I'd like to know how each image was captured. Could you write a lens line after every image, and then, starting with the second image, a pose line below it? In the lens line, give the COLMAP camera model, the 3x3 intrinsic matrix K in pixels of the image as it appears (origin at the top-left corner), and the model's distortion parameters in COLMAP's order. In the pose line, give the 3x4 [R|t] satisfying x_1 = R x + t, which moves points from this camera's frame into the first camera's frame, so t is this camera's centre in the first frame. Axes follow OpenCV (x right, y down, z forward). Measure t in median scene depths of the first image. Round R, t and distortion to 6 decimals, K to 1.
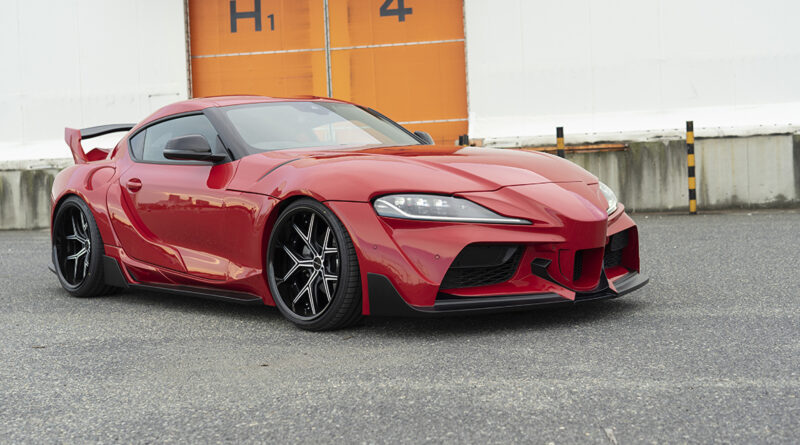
lens RADIAL K [[1004.6, 0, 399.3], [0, 1004.6, 220.6], [0, 0, 1]] dist [0.007914, 0.000000]
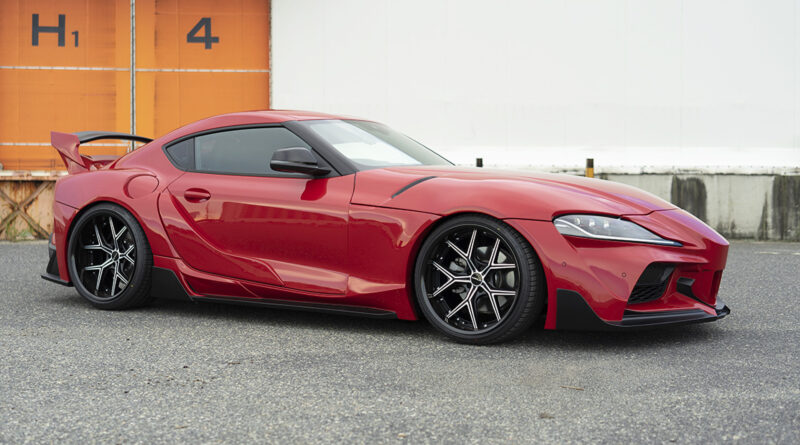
lens RADIAL K [[922.6, 0, 400.9], [0, 922.6, 224.2], [0, 0, 1]] dist [-0.000950, 0.000000]
pose [[0.959709, 0.032427, 0.279117, -0.339714], [-0.027157, 0.999373, -0.022725, 0.008205], [-0.279679, 0.014229, 0.959988, 0.093634]]
